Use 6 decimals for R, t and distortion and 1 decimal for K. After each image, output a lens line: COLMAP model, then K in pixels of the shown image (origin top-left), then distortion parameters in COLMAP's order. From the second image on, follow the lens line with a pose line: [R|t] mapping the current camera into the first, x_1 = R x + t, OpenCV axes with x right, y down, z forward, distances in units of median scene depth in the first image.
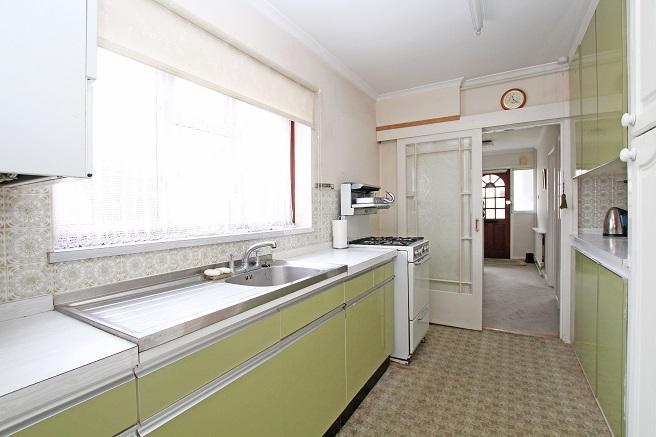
lens RADIAL K [[307.1, 0, 330.6], [0, 307.1, 218.2], [0, 0, 1]] dist [-0.029509, 0.000135]
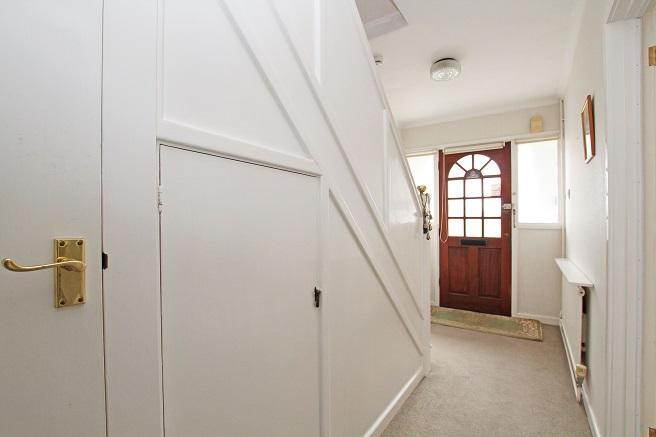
lens RADIAL K [[307.1, 0, 328.2], [0, 307.1, 218.3], [0, 0, 1]] dist [-0.029509, 0.000135]
pose [[0.998153, 0.014638, -0.058960, 0.312252], [-0.016039, 0.999598, -0.023361, -0.015276], [0.058595, 0.024263, 0.997987, 0.468405]]
